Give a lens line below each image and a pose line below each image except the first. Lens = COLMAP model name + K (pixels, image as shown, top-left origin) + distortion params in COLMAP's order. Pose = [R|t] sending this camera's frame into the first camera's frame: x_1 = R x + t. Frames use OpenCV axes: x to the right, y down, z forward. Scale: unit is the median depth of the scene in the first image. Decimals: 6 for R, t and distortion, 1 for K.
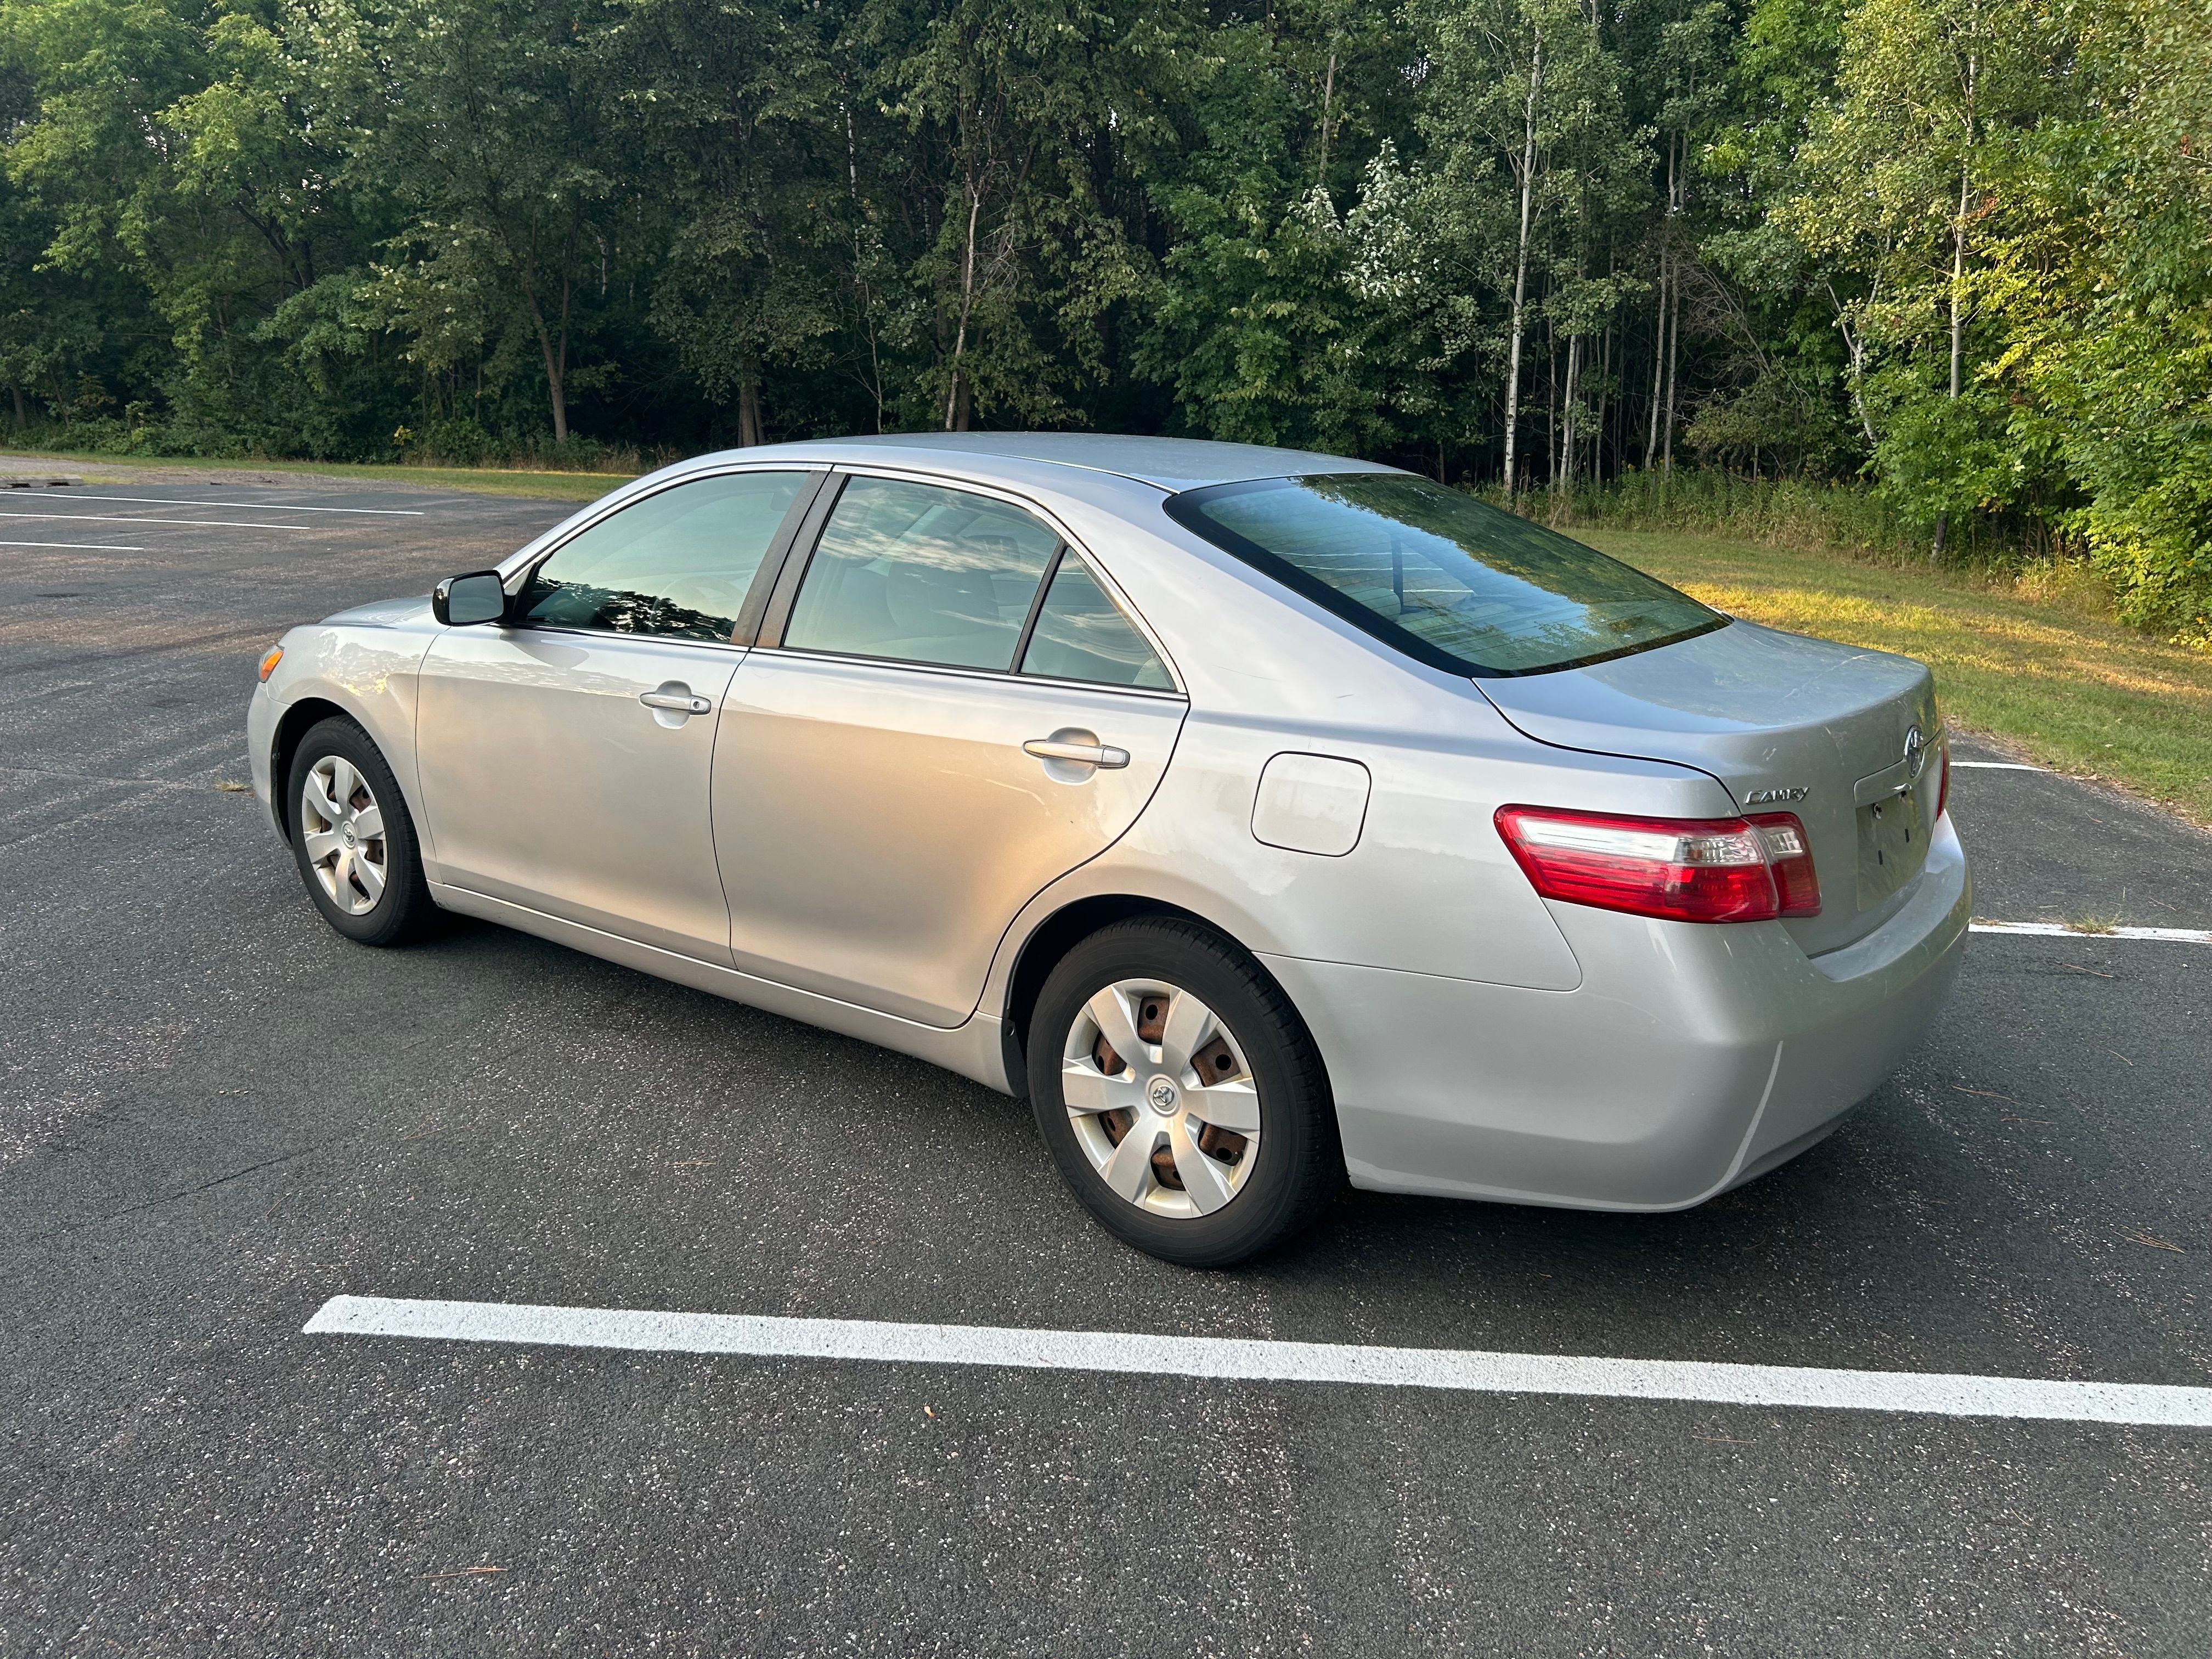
lens RADIAL K [[1675.2, 0, 1142.0], [0, 1675.2, 850.3], [0, 0, 1]] dist [0.014180, -0.019926]
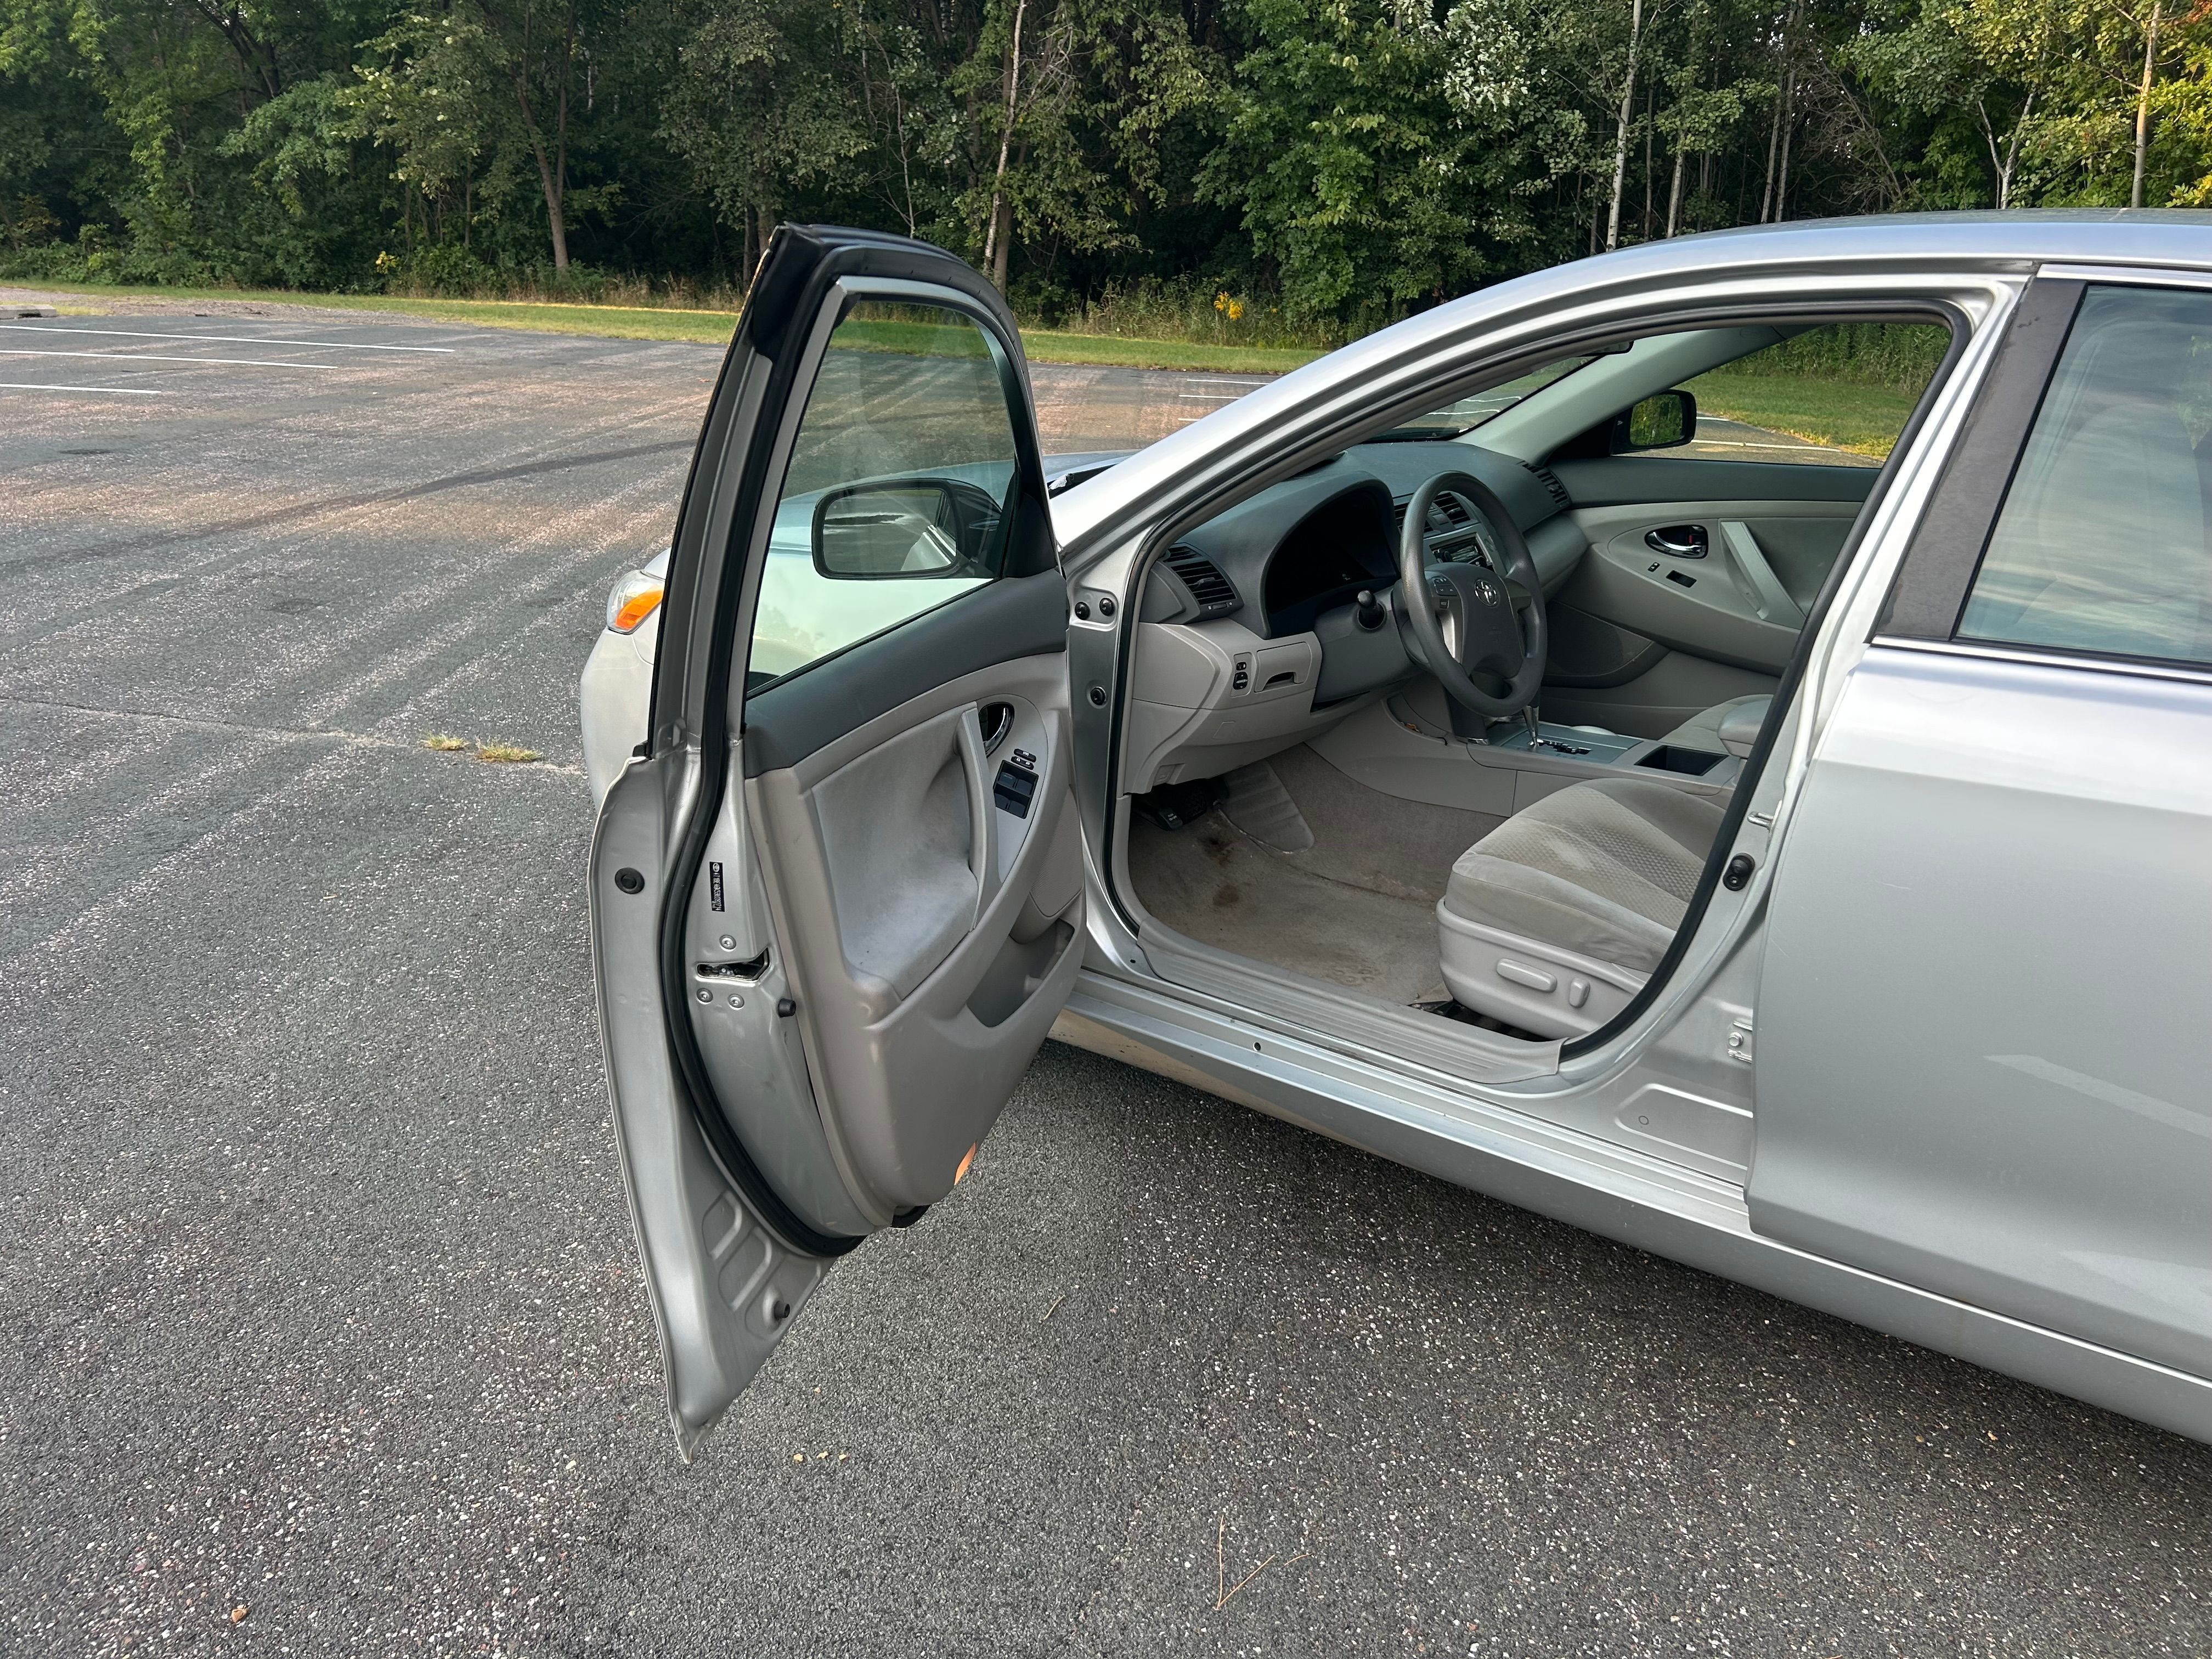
lens RADIAL K [[1656.8, 0, 1106.0], [0, 1656.8, 829.5], [0, 0, 1]] dist [0.032671, -0.044049]
pose [[0.999924, 0.000111, 0.012364, -0.069501], [-0.001122, 0.996647, 0.081814, -0.015544], [-0.012314, -0.081822, 0.996571, 0.073302]]
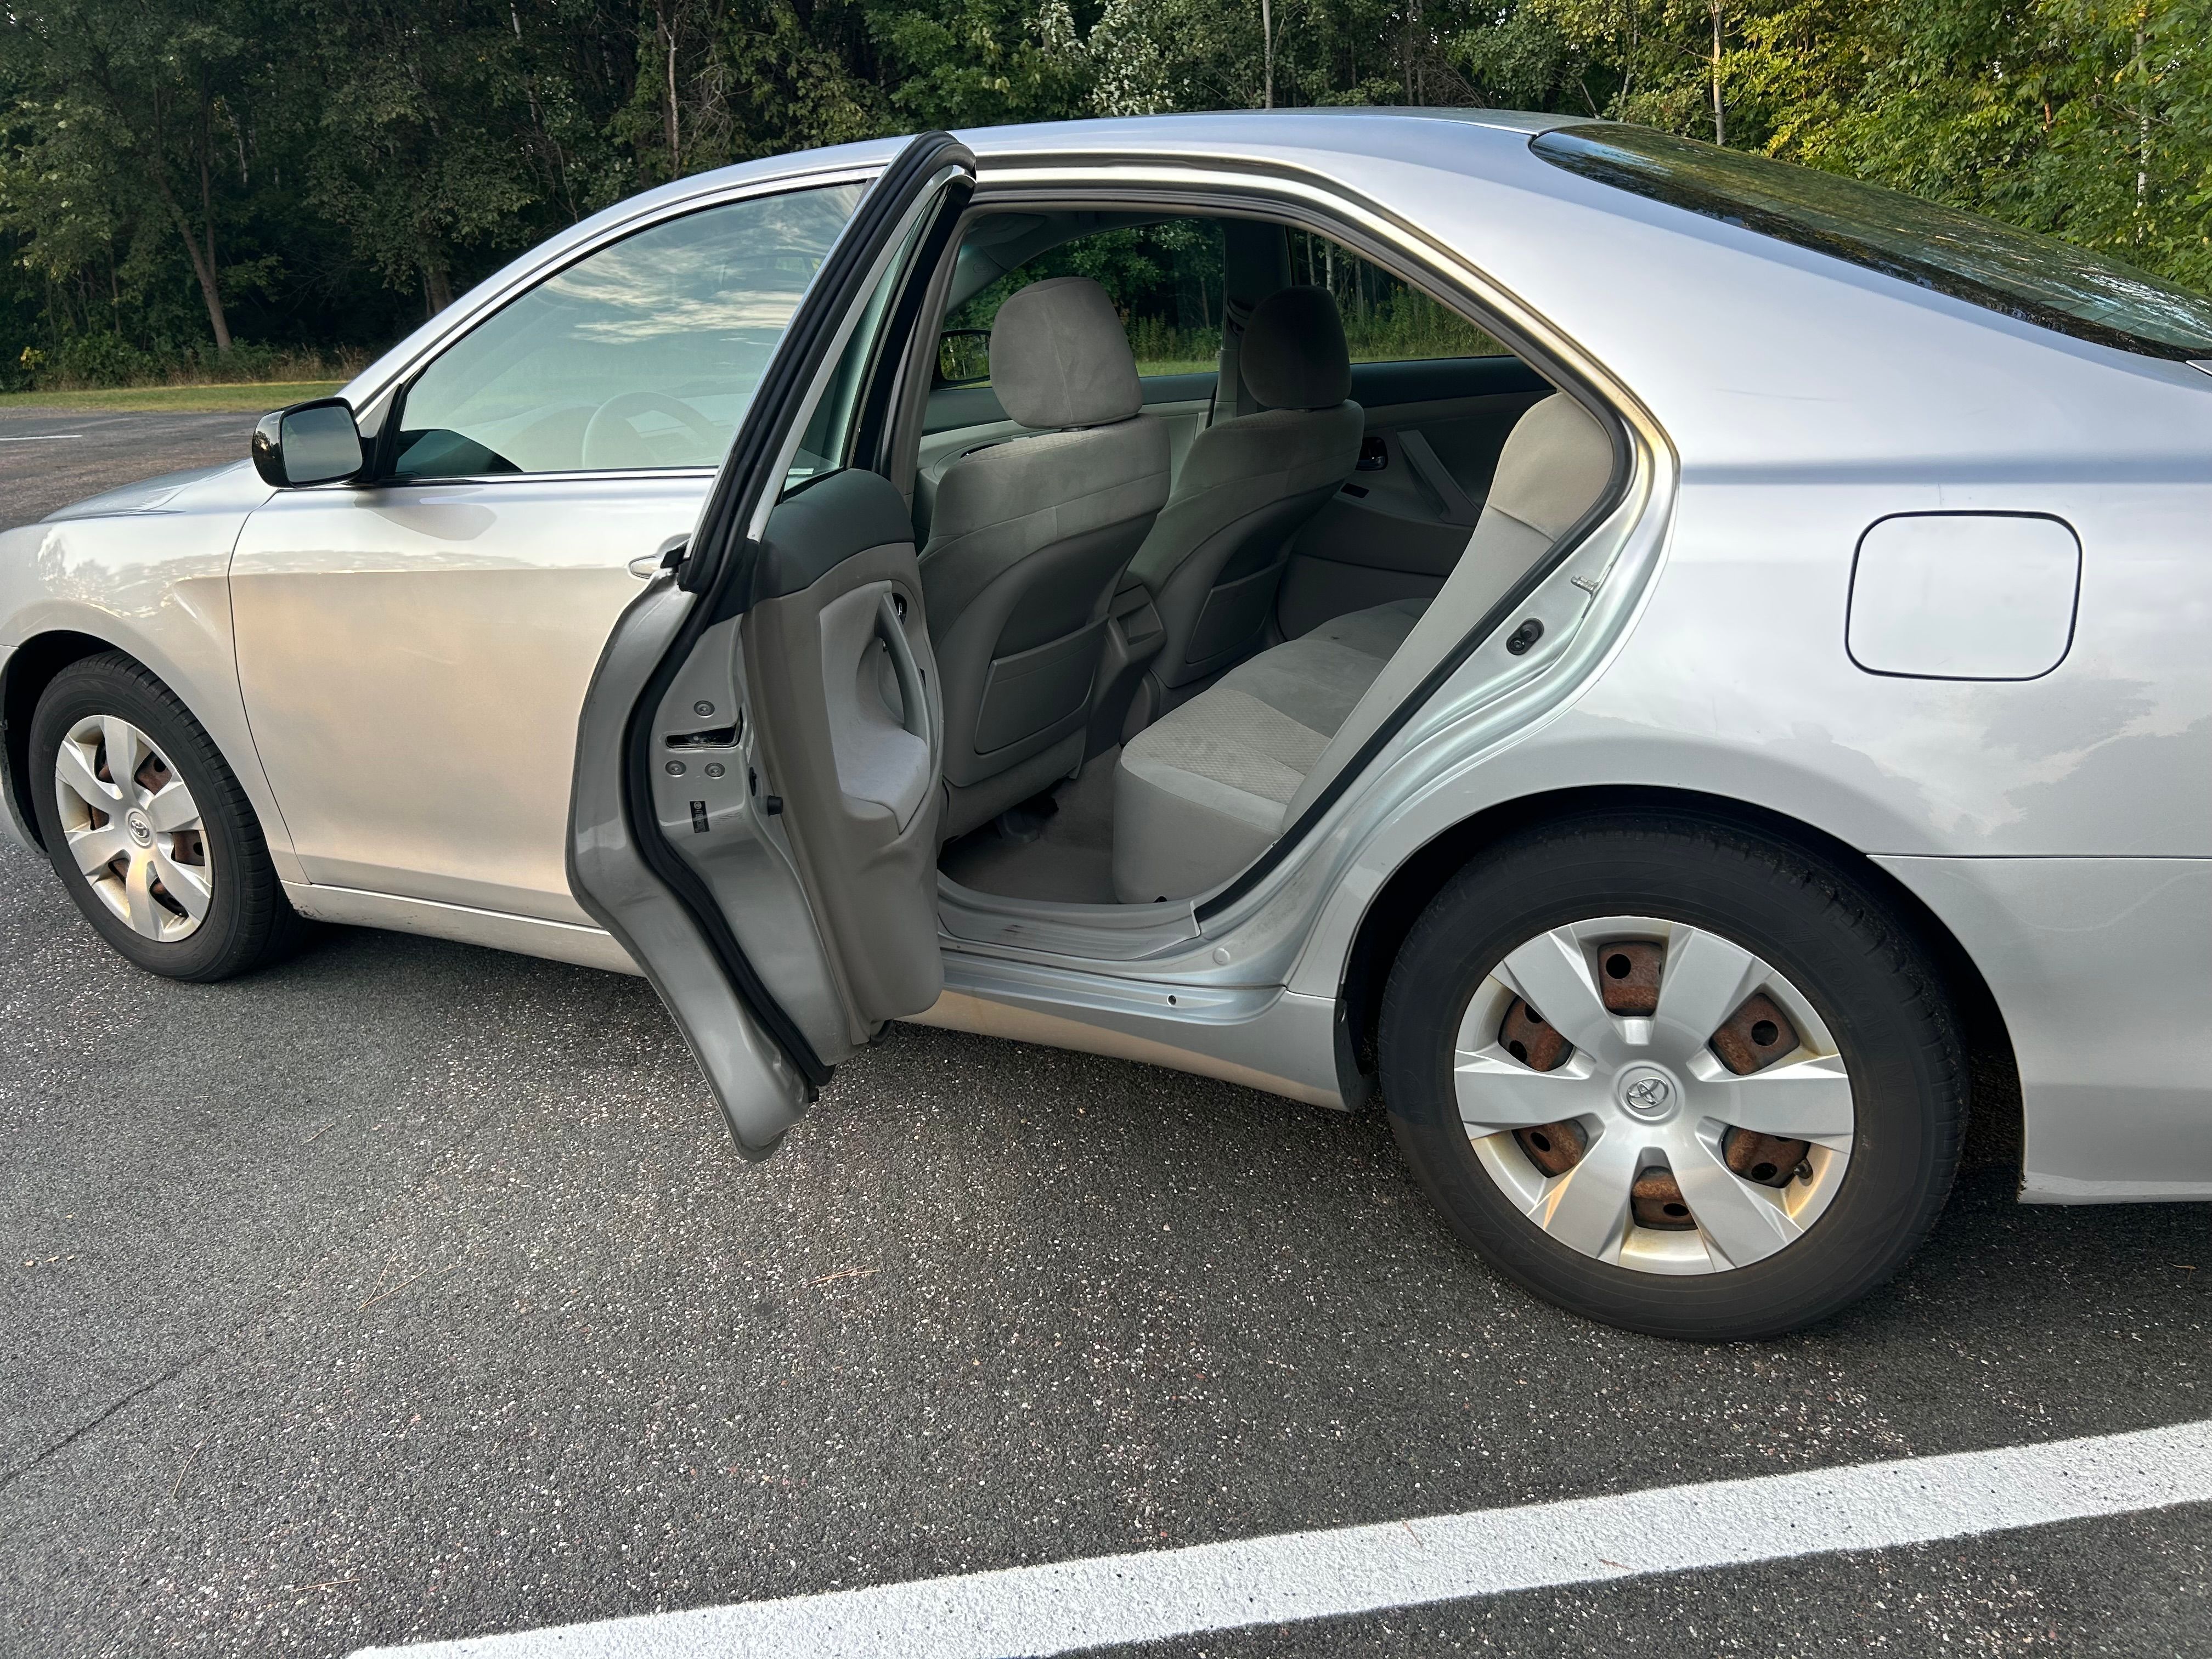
lens RADIAL K [[1656.9, 0, 1130.5], [0, 1656.9, 851.1], [0, 0, 1]] dist [0.037810, -0.037894]
pose [[0.983630, -0.118835, 0.135464, -0.031678], [0.108448, 0.990743, 0.081656, -0.002184], [-0.143914, -0.065628, 0.987412, 0.050581]]
